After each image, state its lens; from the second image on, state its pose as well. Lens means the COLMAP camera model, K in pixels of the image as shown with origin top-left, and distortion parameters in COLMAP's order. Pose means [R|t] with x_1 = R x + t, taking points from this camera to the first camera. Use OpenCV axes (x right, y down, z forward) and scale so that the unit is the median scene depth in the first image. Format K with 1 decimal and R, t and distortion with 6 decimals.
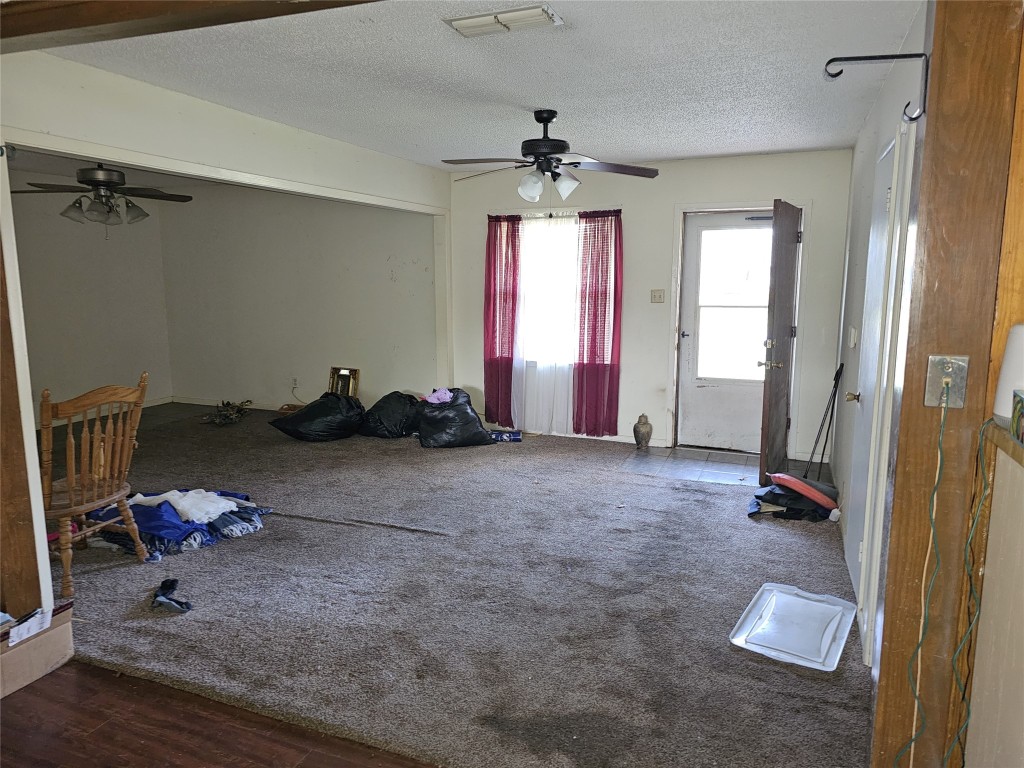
lens RADIAL K [[684.2, 0, 517.1], [0, 684.2, 378.9], [0, 0, 1]] dist [0.060940, -0.050009]
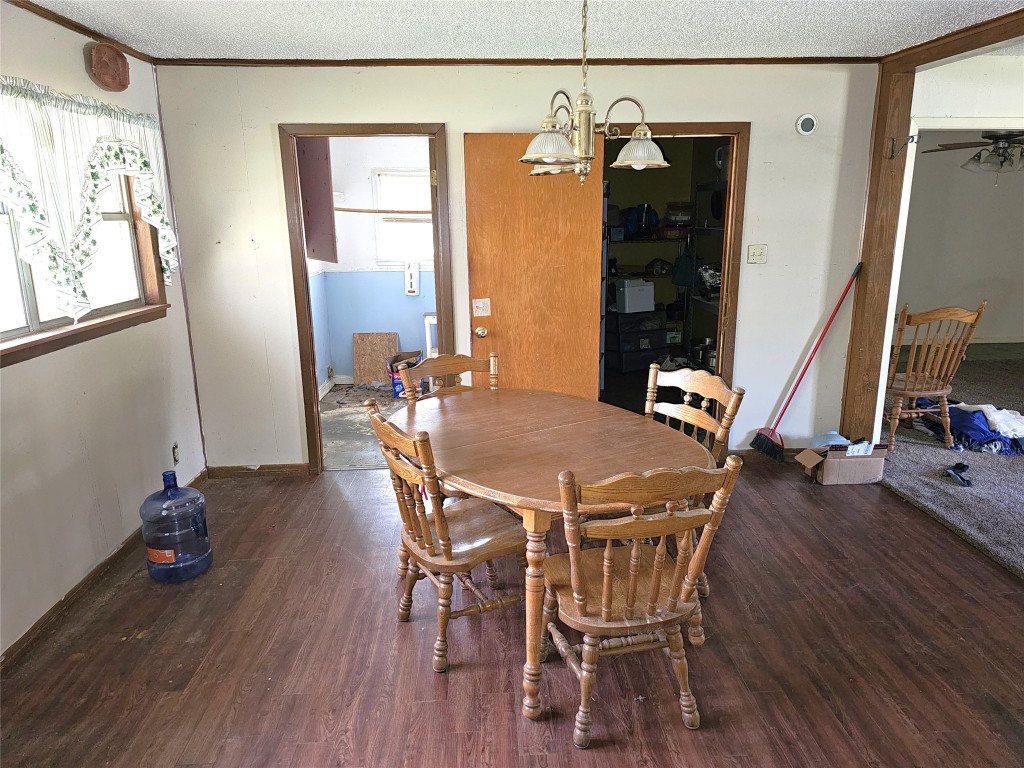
lens RADIAL K [[684.2, 0, 517.7], [0, 684.2, 381.3], [0, 0, 1]] dist [0.060940, -0.050009]
pose [[0.414804, 0.212156, -0.884832, 0.250130], [-0.128243, 0.976363, 0.173983, 0.020962], [0.900828, 0.041305, 0.432206, -0.286427]]
